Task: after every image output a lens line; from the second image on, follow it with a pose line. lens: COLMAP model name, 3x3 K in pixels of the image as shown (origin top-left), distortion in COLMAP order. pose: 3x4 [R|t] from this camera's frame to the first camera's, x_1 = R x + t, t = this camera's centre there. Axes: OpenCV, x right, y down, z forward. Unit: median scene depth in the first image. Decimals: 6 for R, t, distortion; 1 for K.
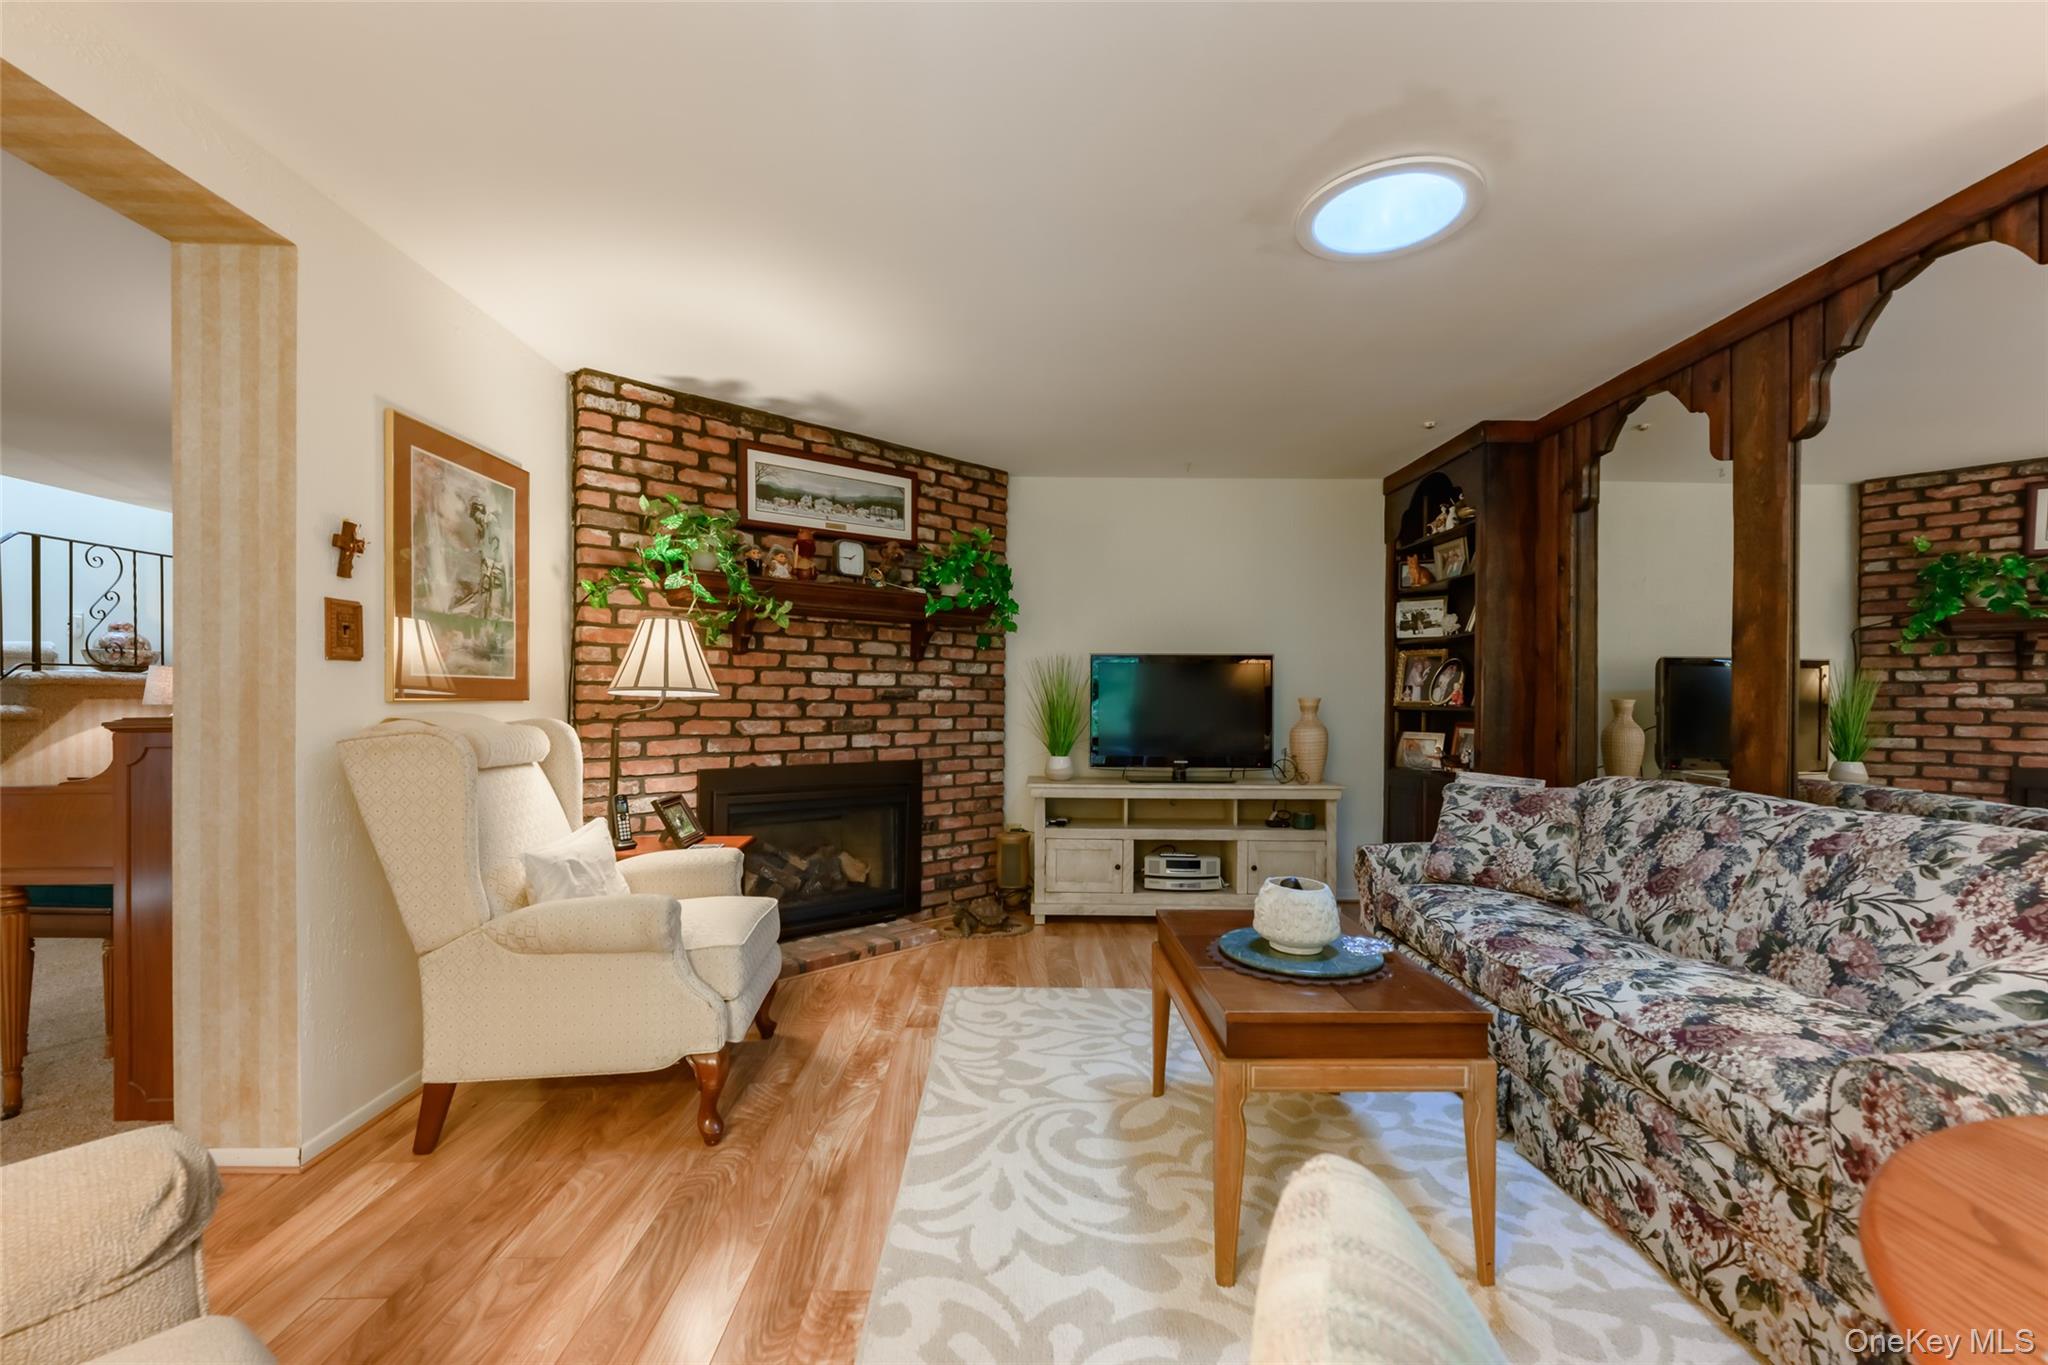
lens RADIAL K [[822.4, 0, 1028.9], [0, 822.4, 702.5], [0, 0, 1]] dist [-0.000846, 0.000225]
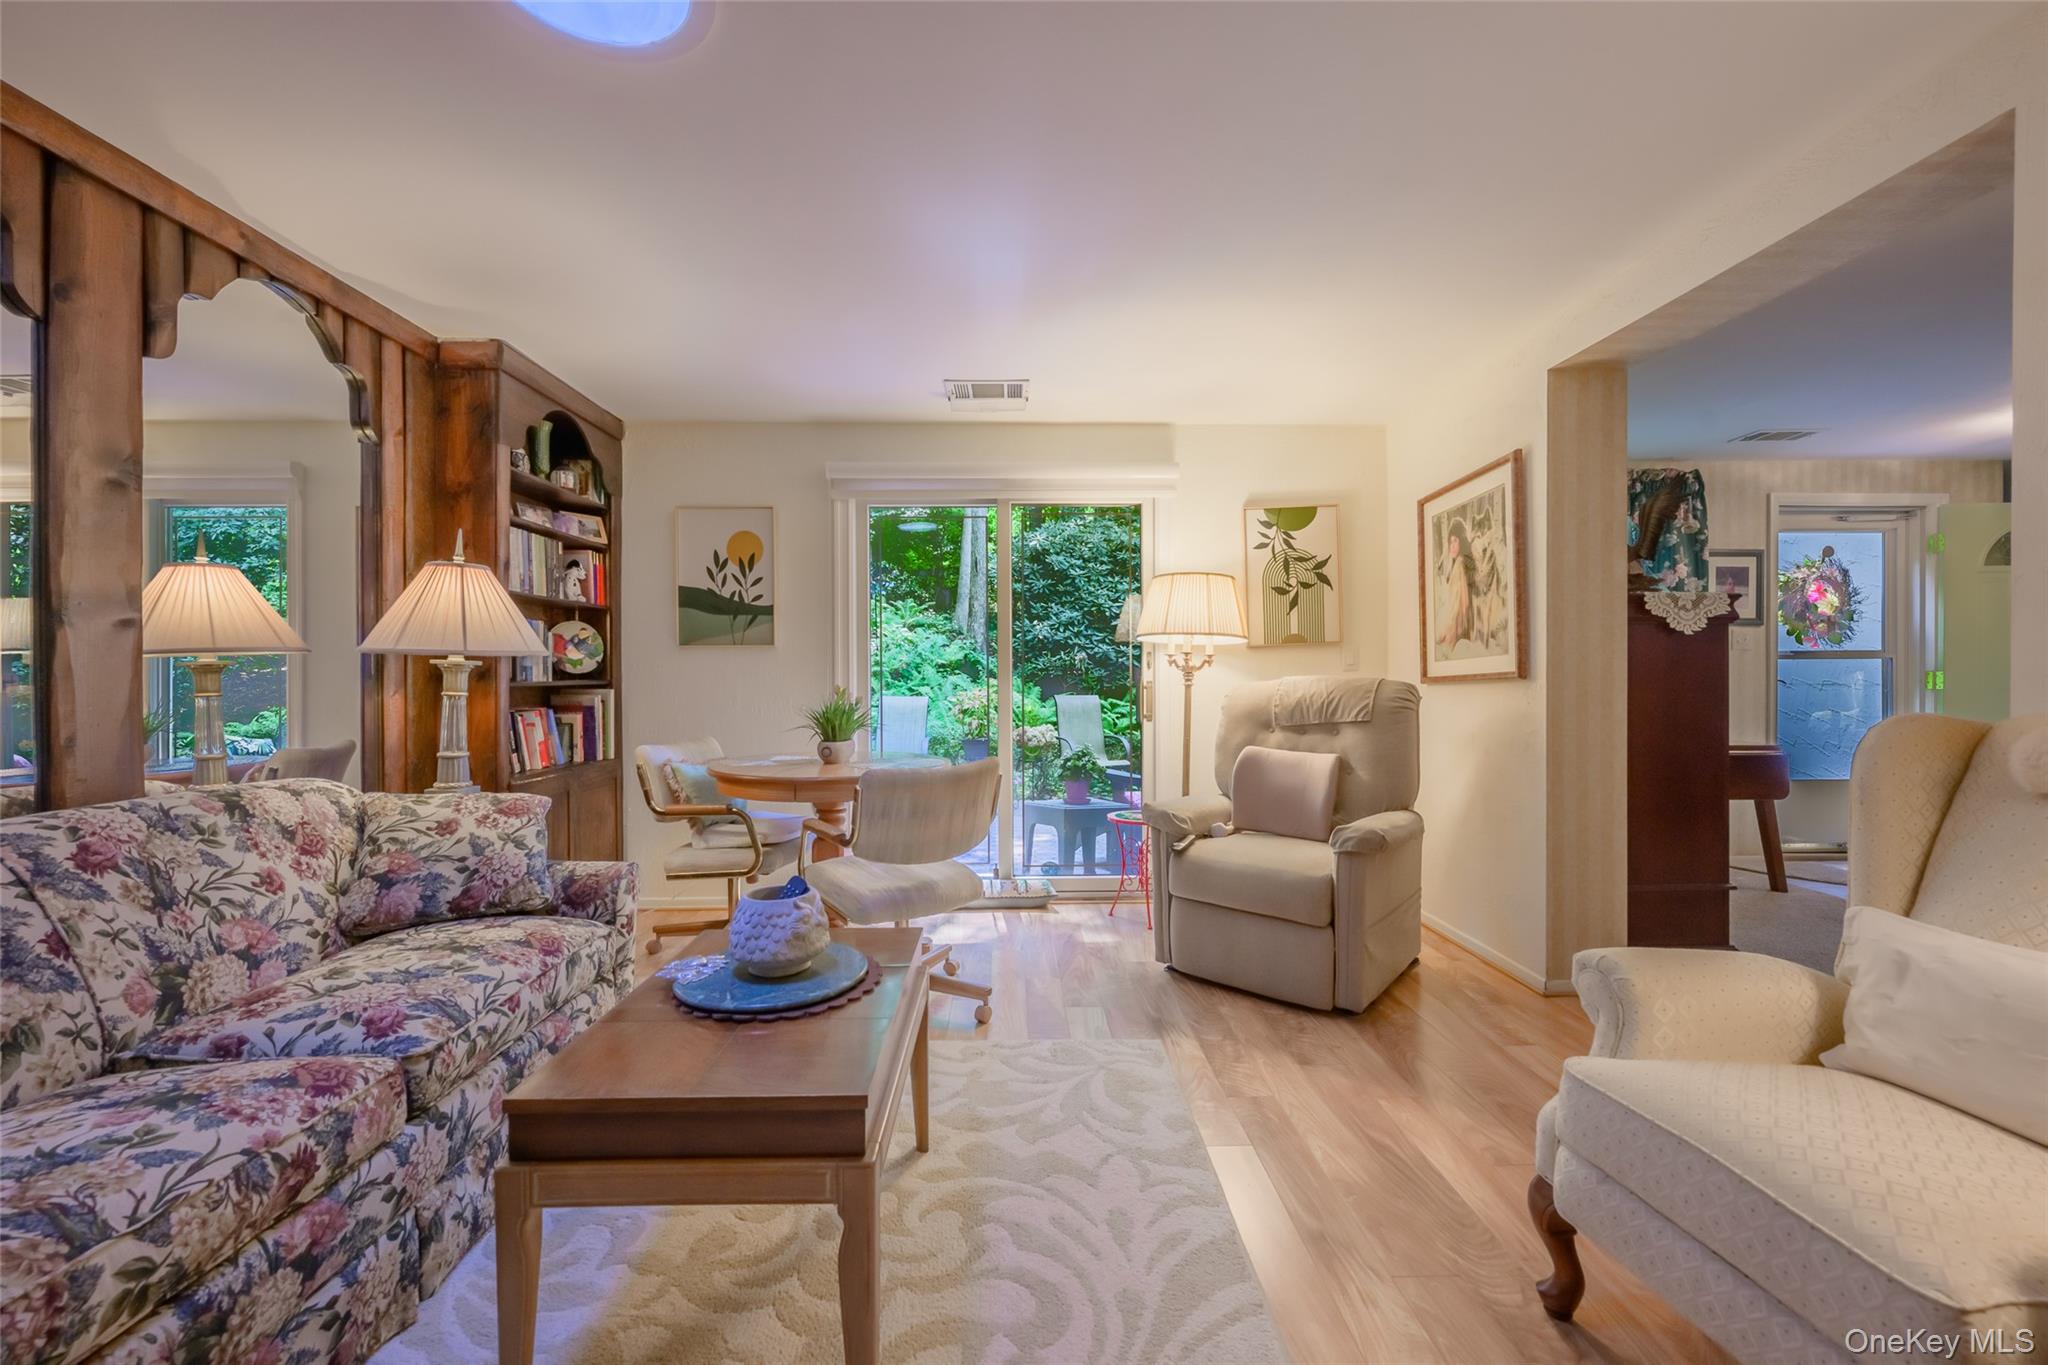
lens RADIAL K [[820.8, 0, 1031.5], [0, 820.8, 675.7], [0, 0, 1]] dist [0.000530, 0.000162]
pose [[-0.999937, 0.000176, -0.011209, 0.051916], [0.000166, 1.000000, 0.000940, -0.001969], [0.011209, 0.000938, -0.999937, 1.254808]]
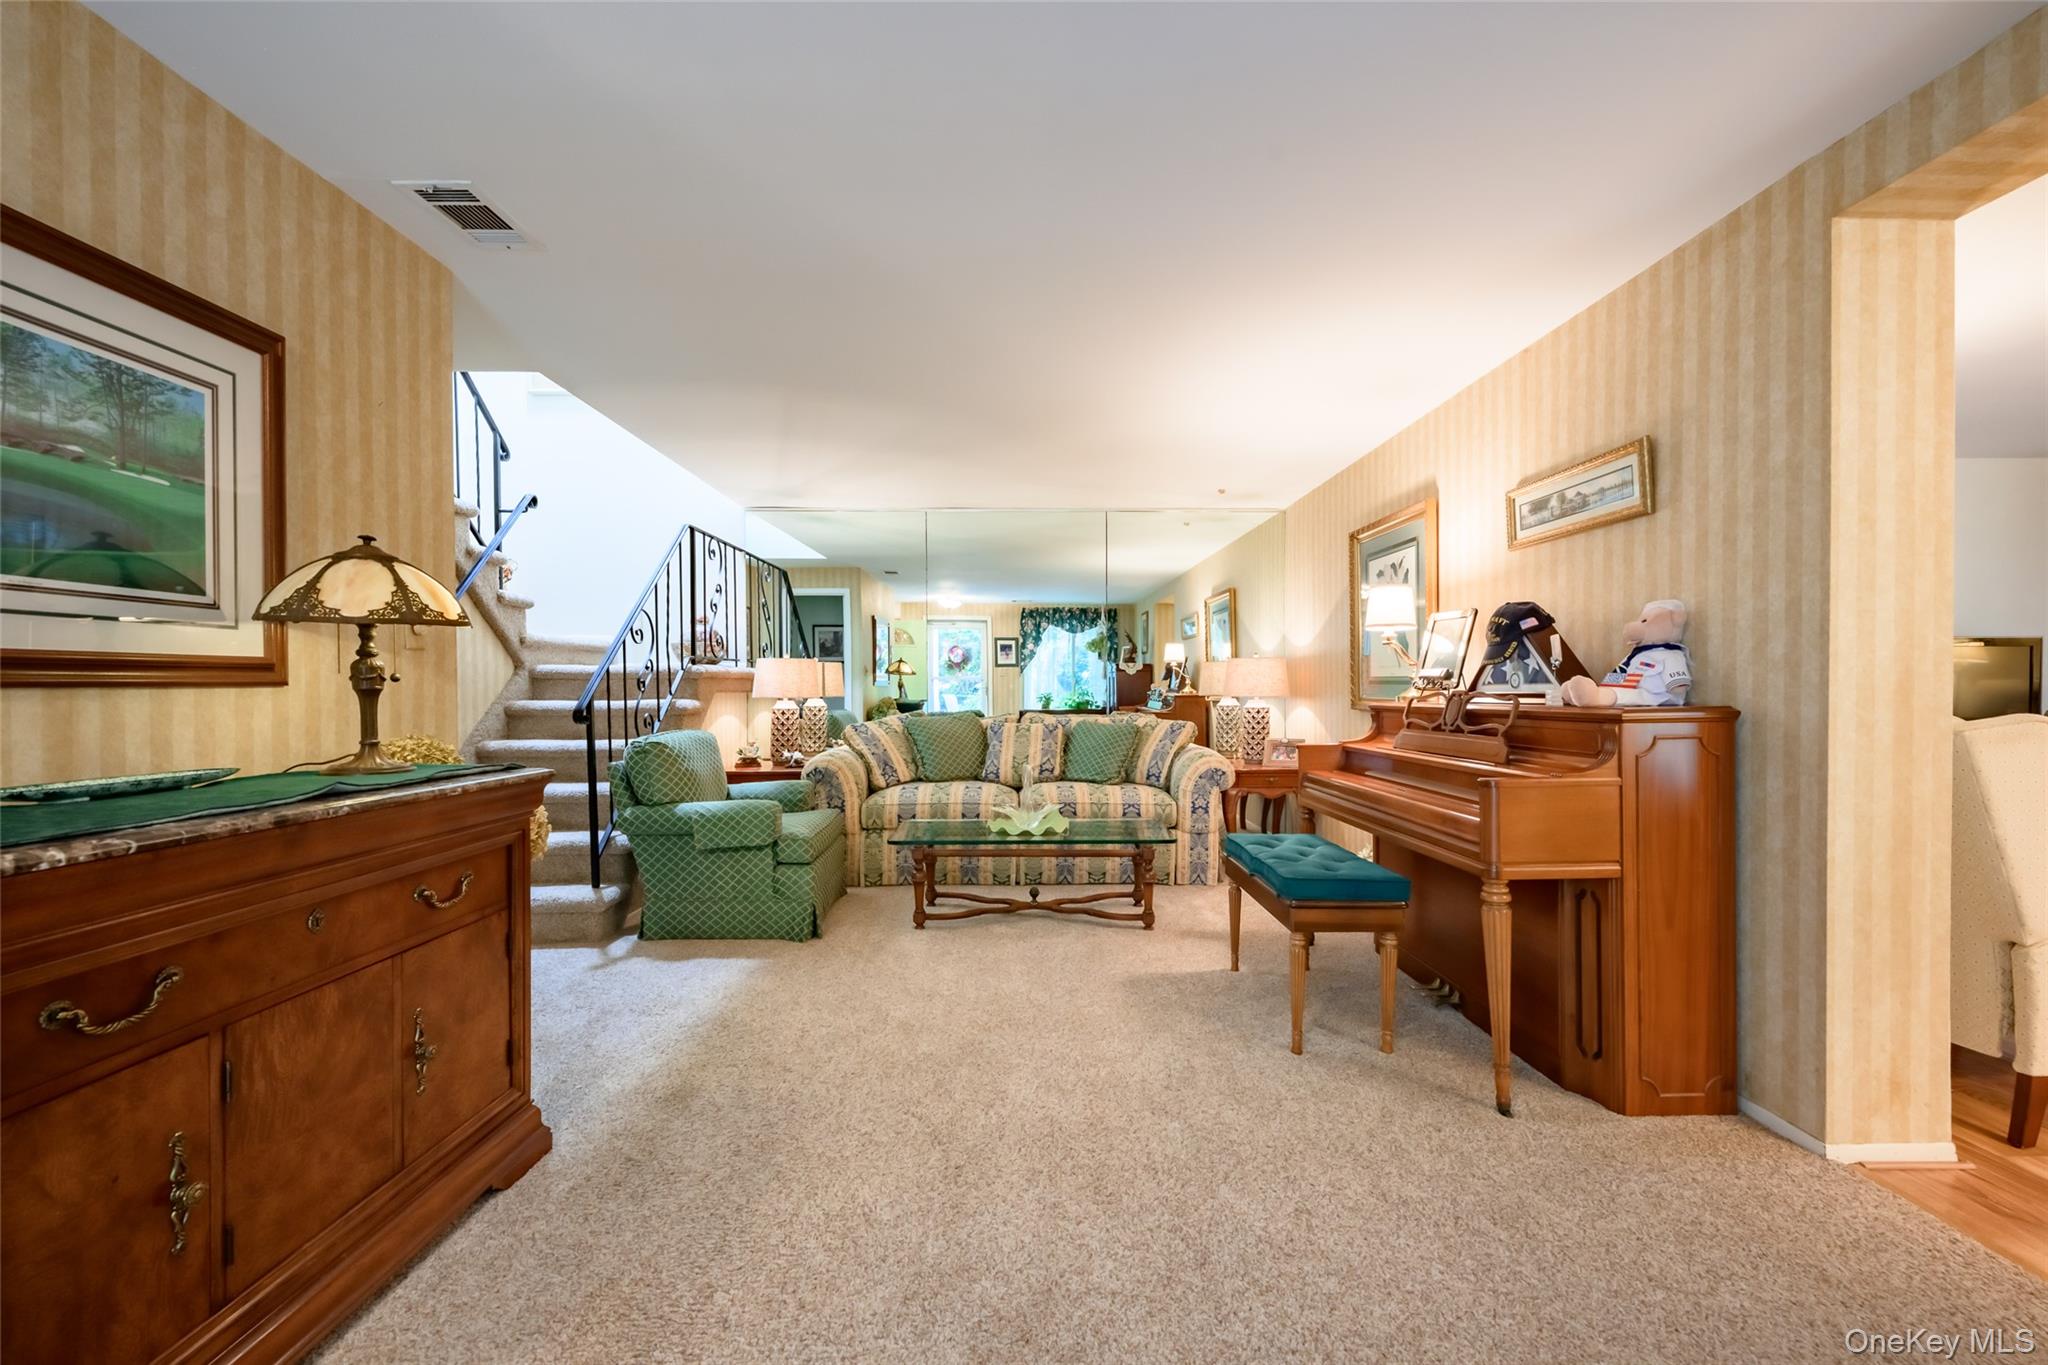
lens RADIAL K [[822.4, 0, 1028.9], [0, 822.4, 702.5], [0, 0, 1]] dist [-0.000846, 0.000225]
pose [[0.999905, -0.009304, -0.010141, -1.367162], [0.009446, 0.999857, 0.014007, -0.007074], [0.010009, -0.014101, 0.999850, 0.007380]]
